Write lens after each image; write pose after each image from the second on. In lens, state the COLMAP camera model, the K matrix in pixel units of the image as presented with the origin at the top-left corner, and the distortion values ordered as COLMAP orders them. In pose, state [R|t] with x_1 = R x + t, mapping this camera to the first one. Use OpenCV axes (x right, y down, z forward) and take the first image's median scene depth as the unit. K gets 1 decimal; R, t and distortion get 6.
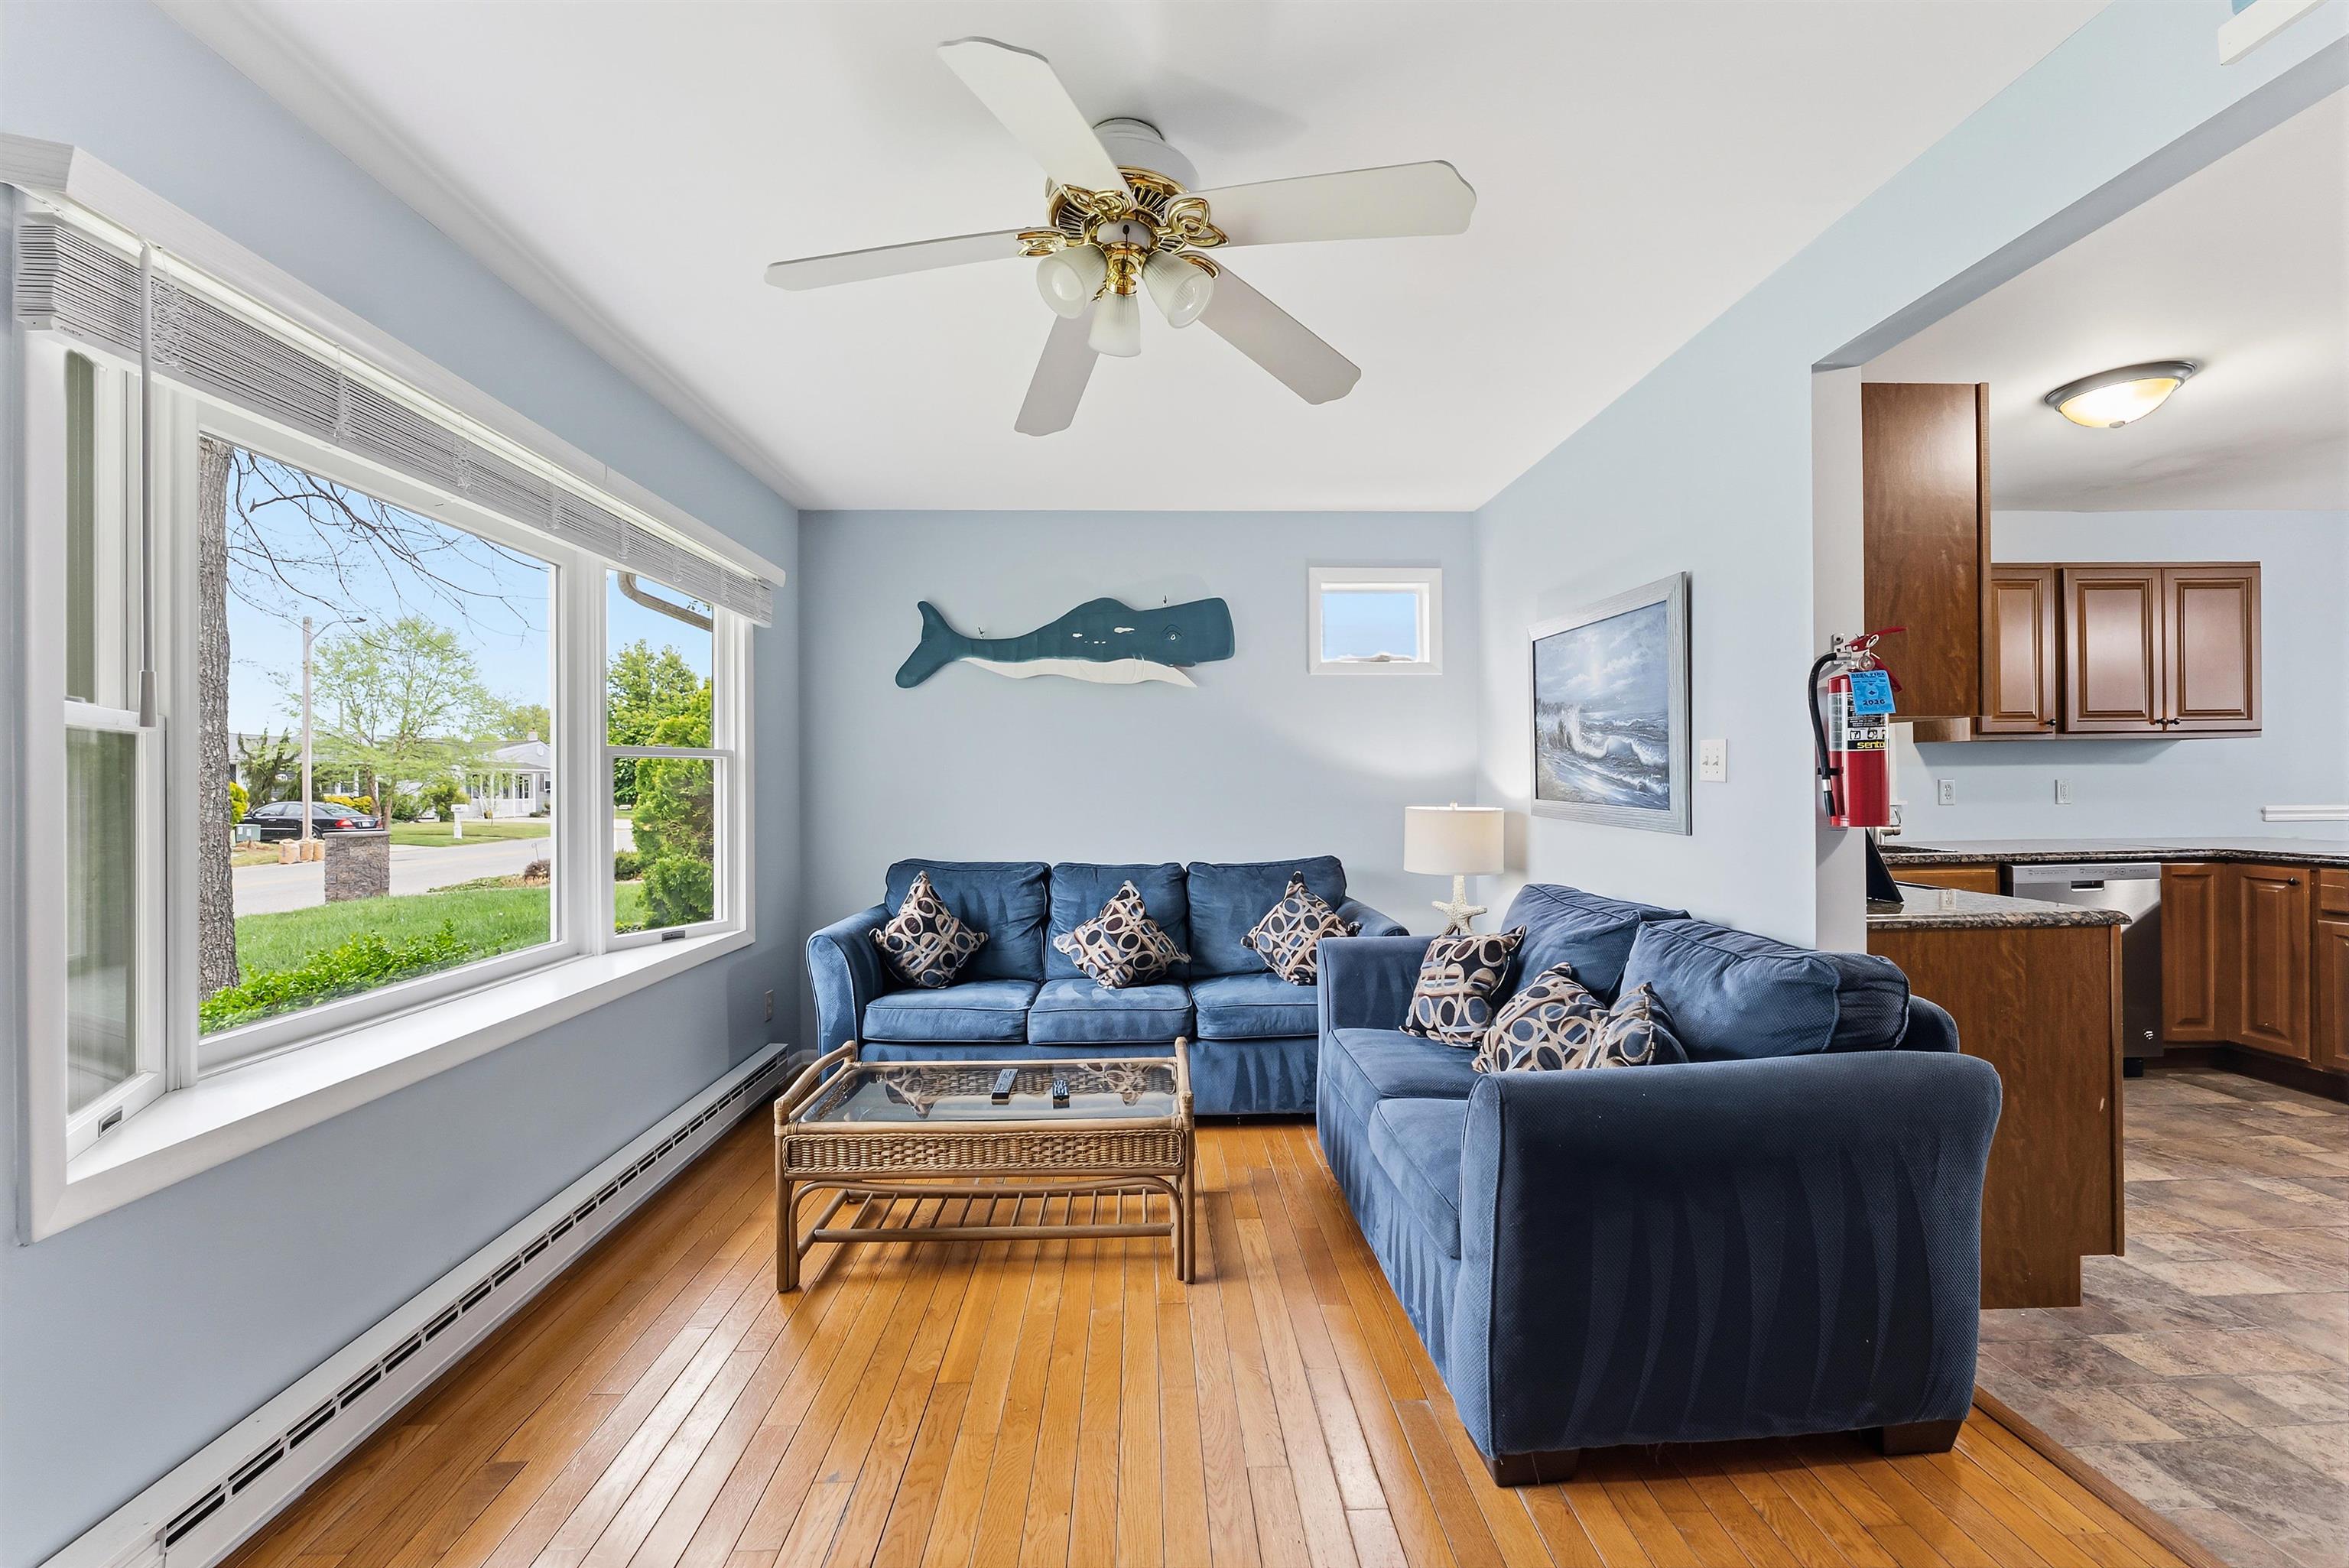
lens RADIAL K [[949.1, 0, 1177.5], [0, 949.1, 775.8], [0, 0, 1]] dist [-0.000132, -0.000062]
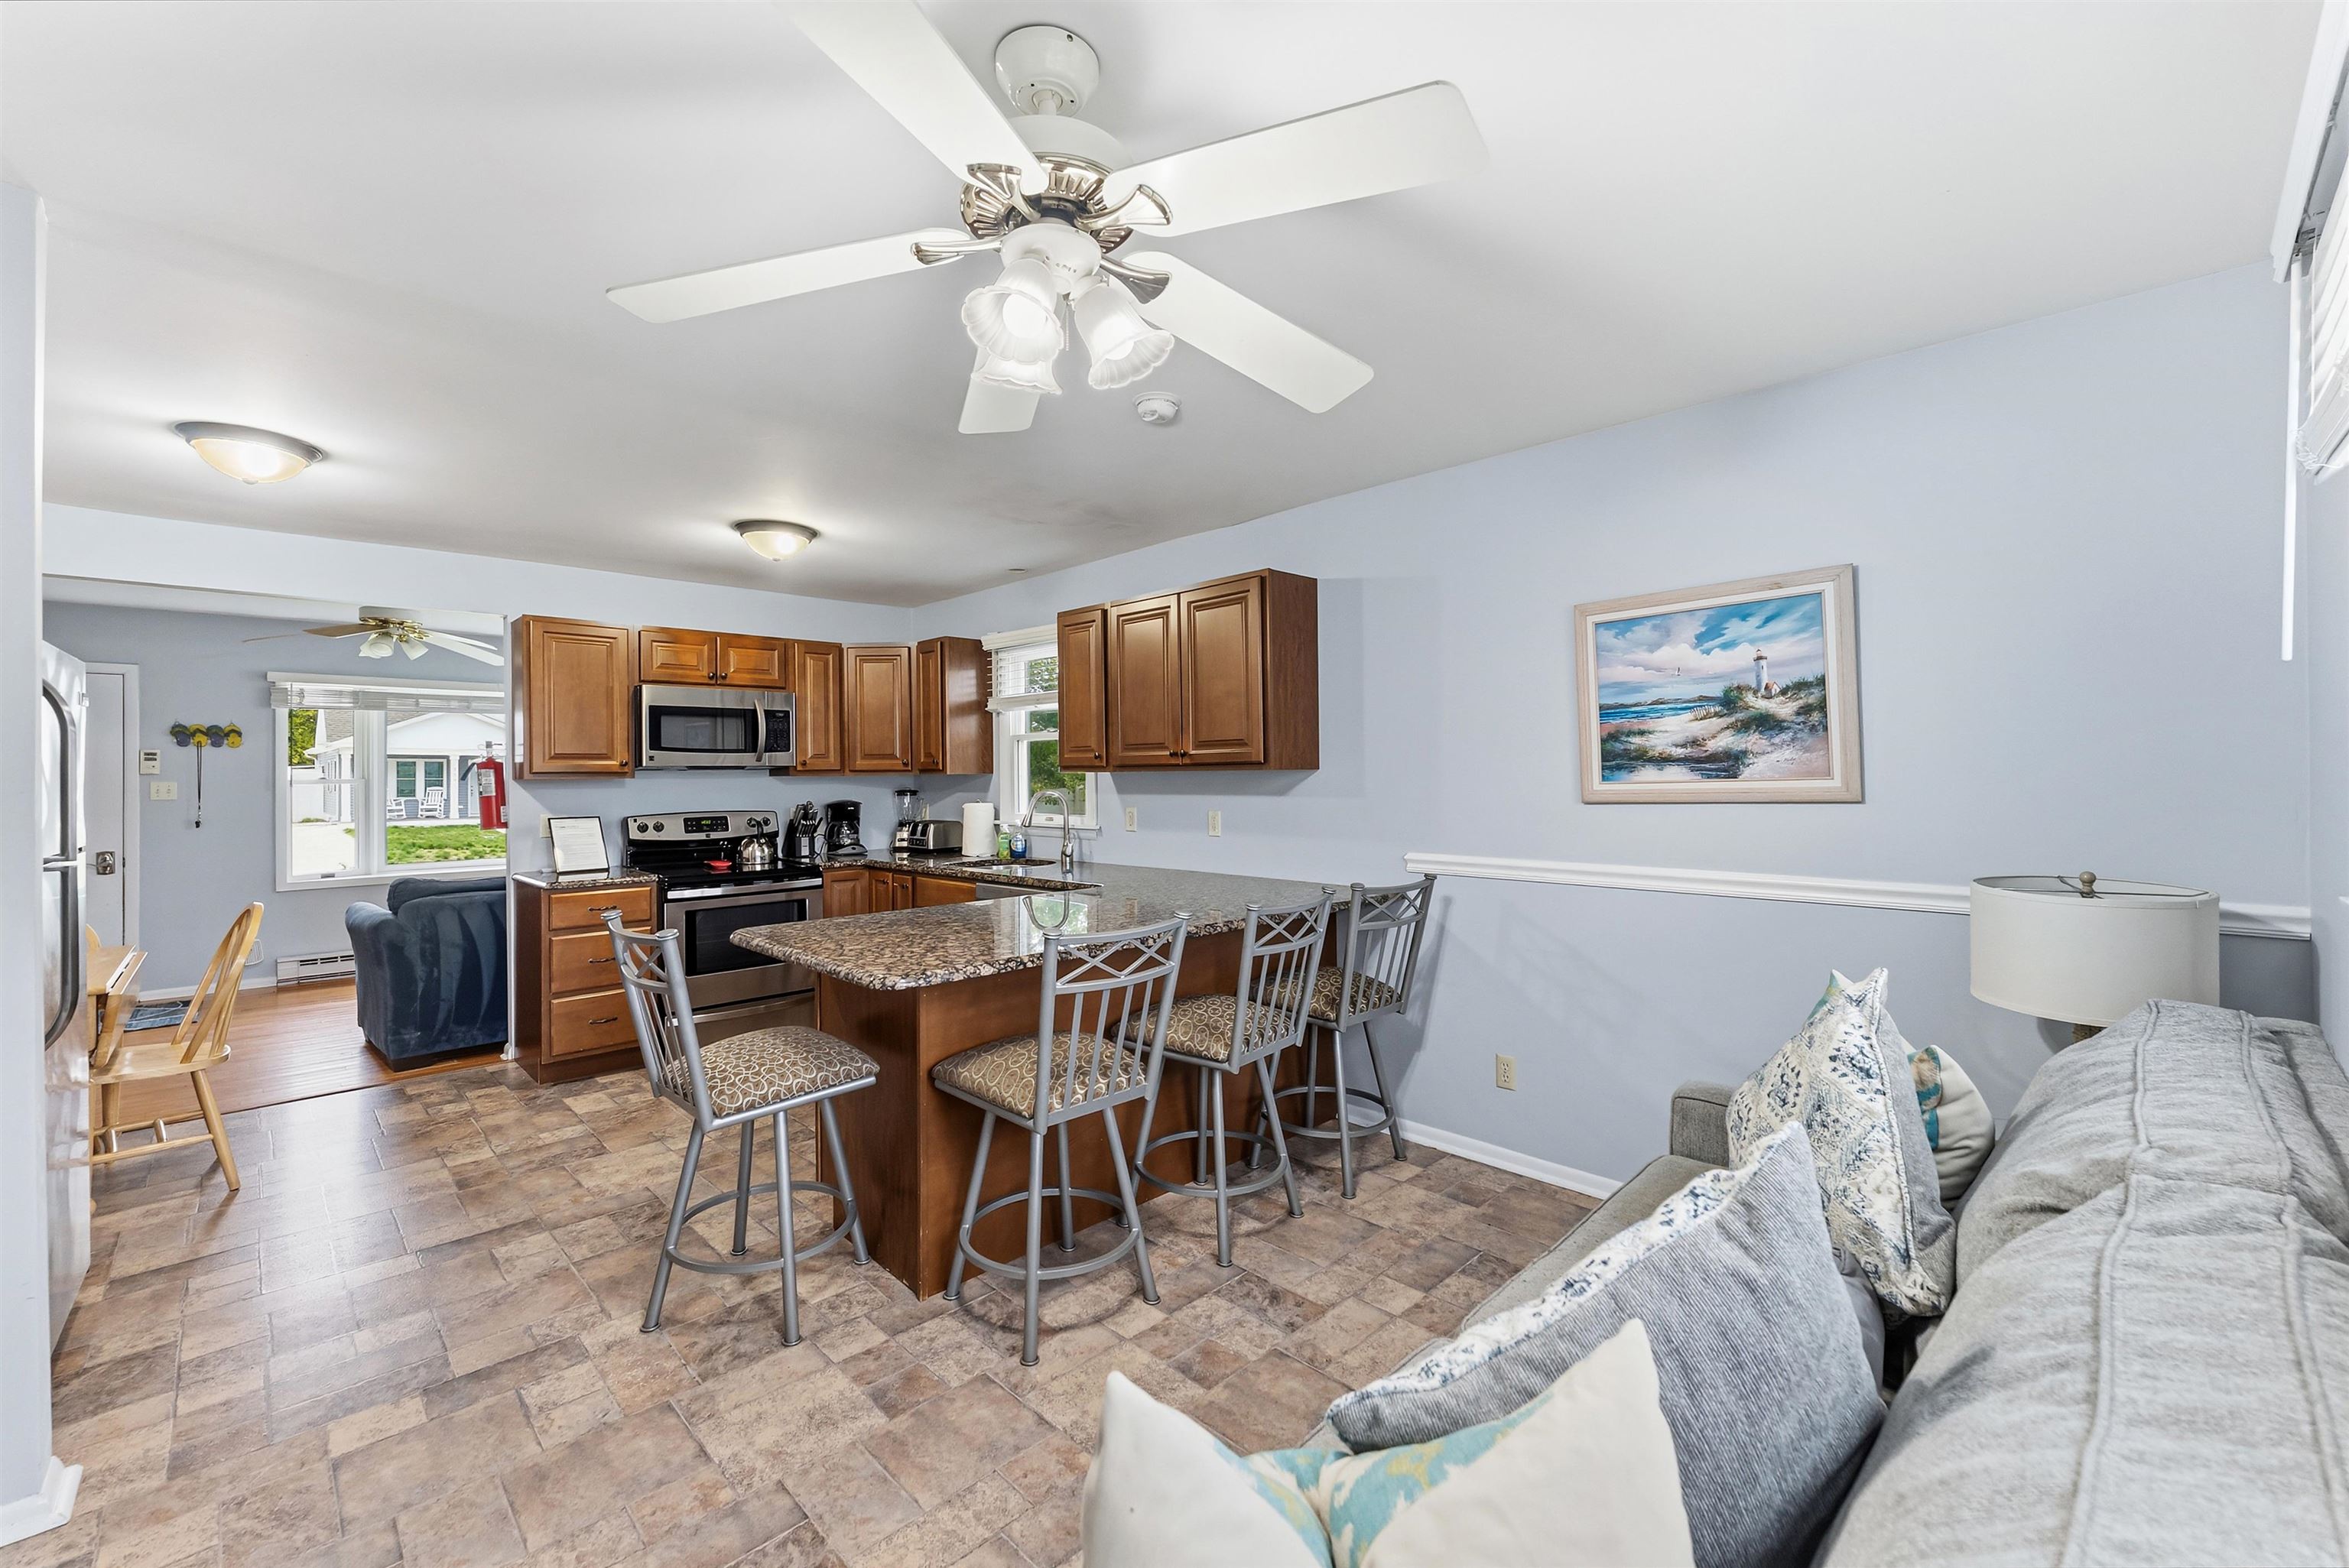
lens RADIAL K [[949.1, 0, 1177.5], [0, 949.1, 775.8], [0, 0, 1]] dist [-0.000132, -0.000062]
pose [[0.674631, 0.006050, -0.738130, 1.967614], [0.005096, 0.999904, 0.012853, -0.053466], [0.738138, -0.012432, 0.674536, 0.400850]]
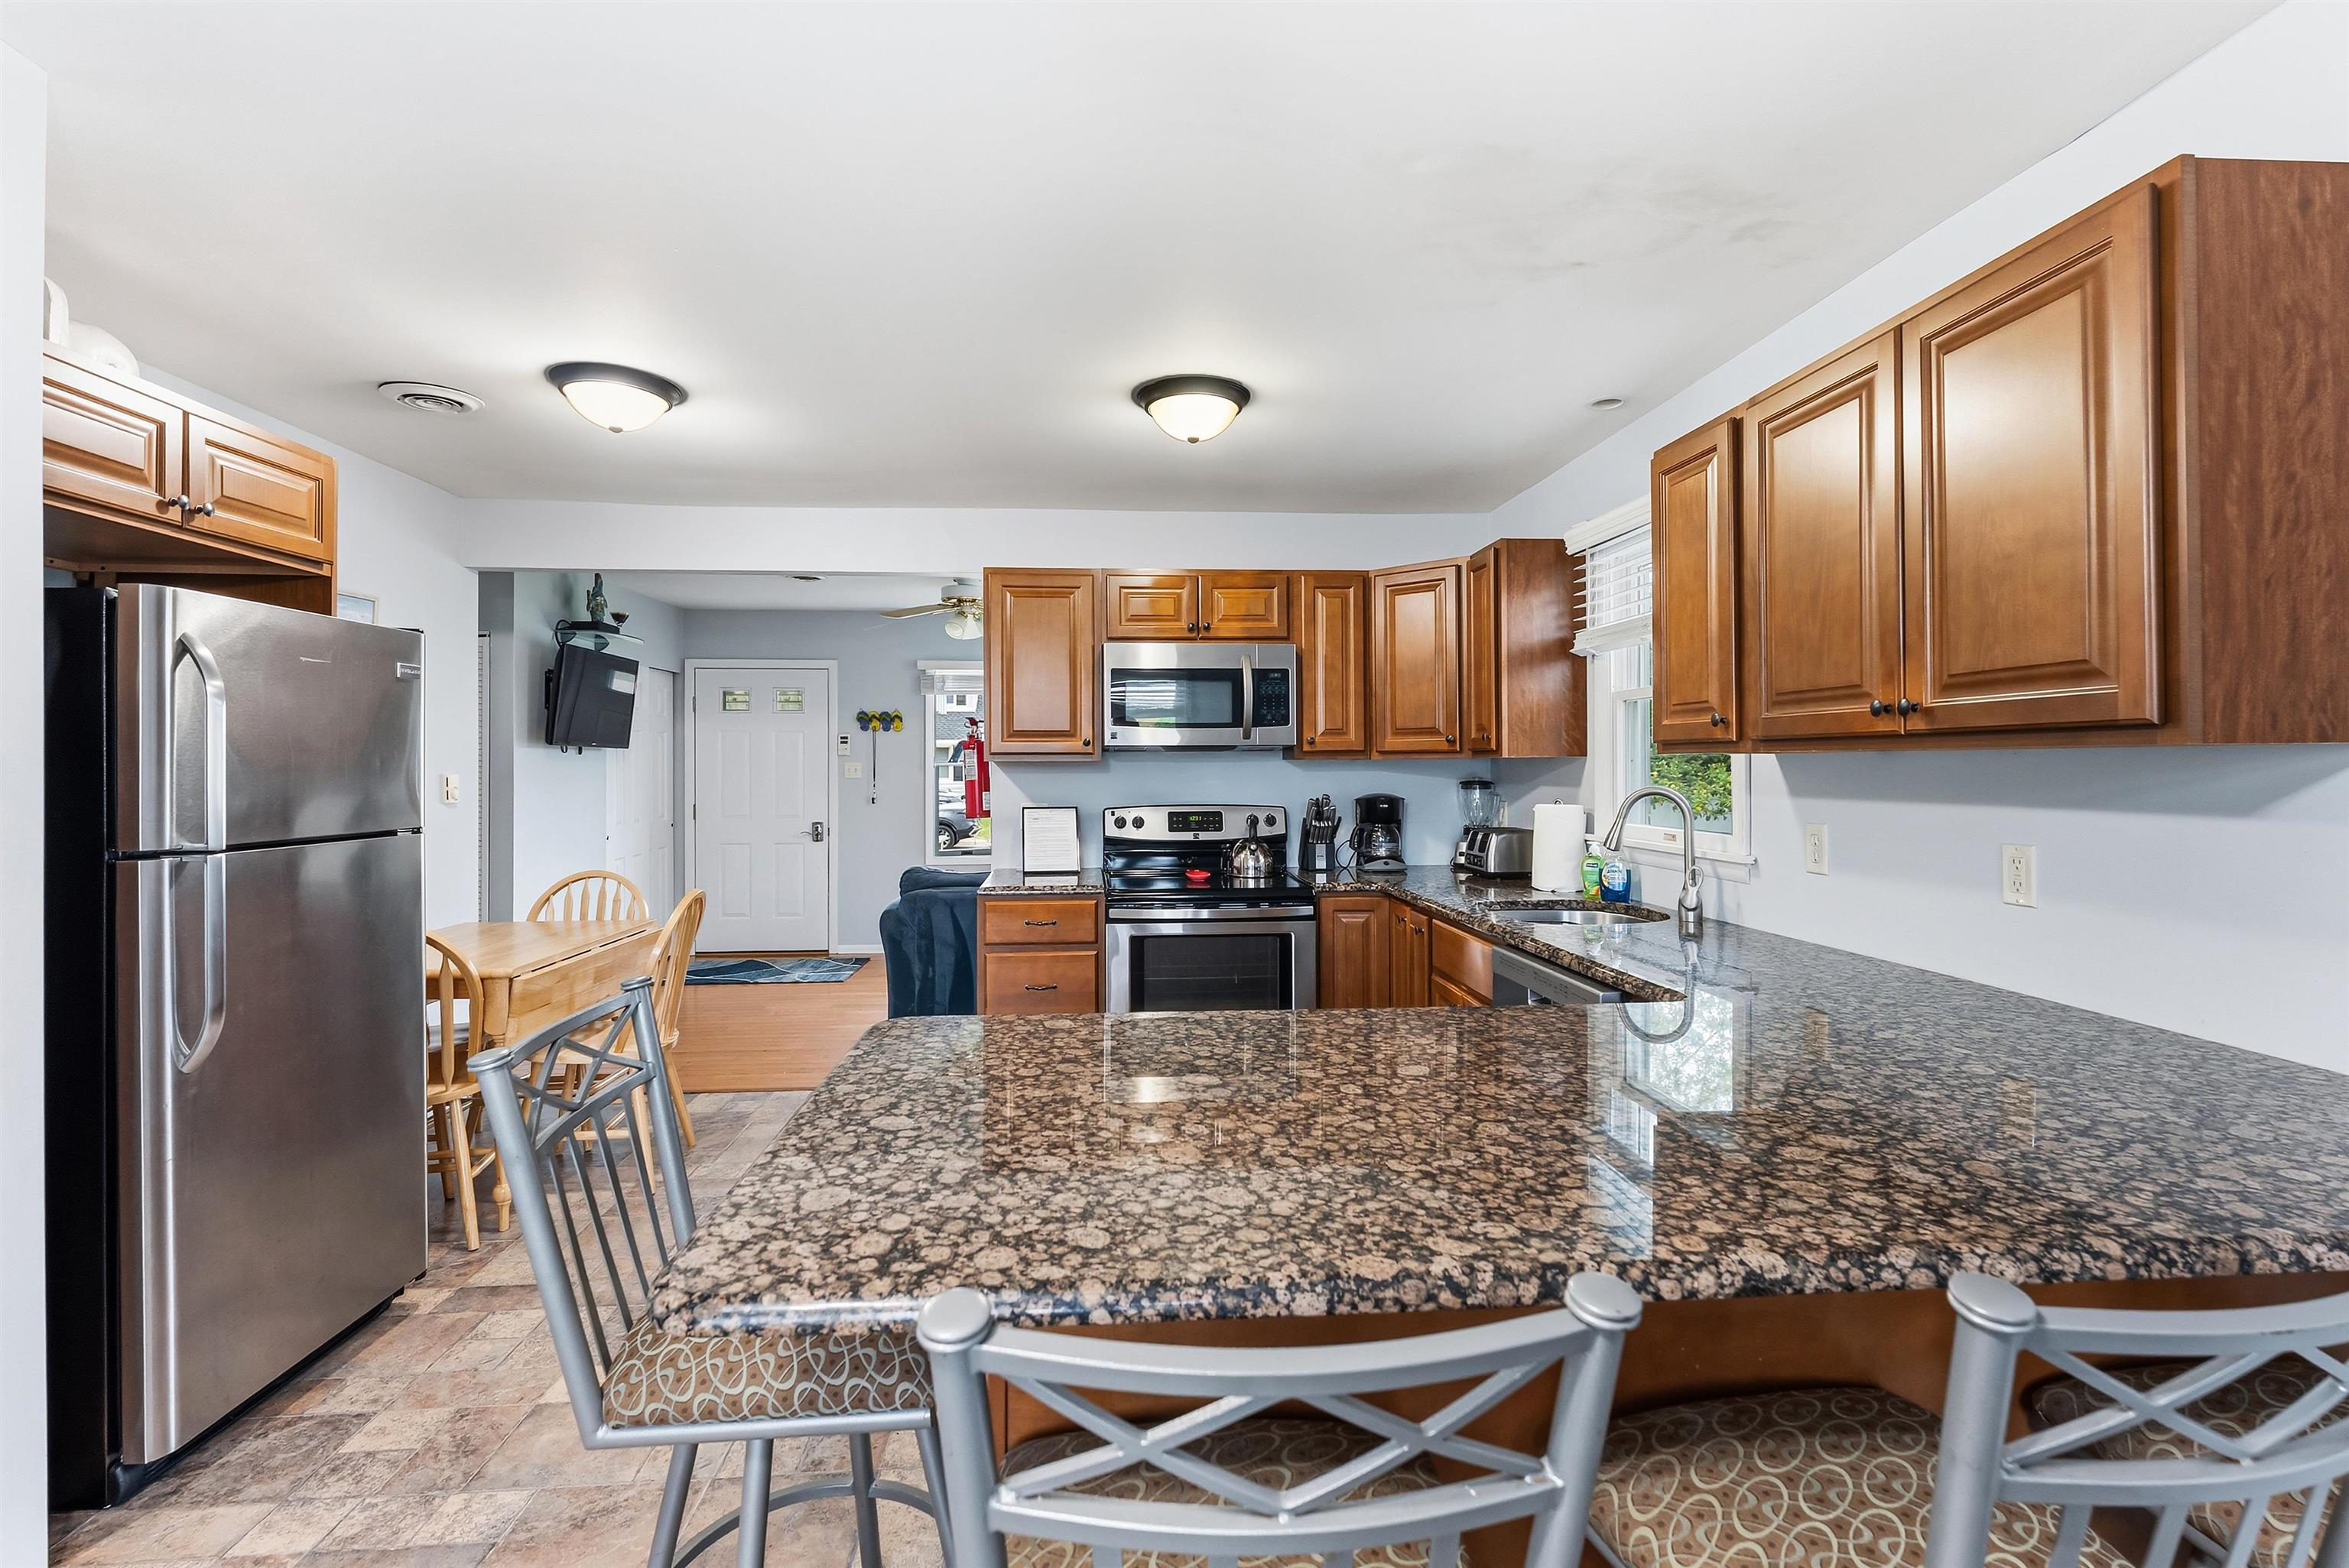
lens RADIAL K [[1056.7, 0, 1180.6], [0, 1056.7, 770.5], [0, 0, 1]] dist [0.000212, 0.000293]
pose [[0.041917, 0.016176, -0.998990, 1.667949], [0.005963, 0.999847, 0.016440, -0.045186], [0.999103, -0.006646, 0.041814, 0.763067]]
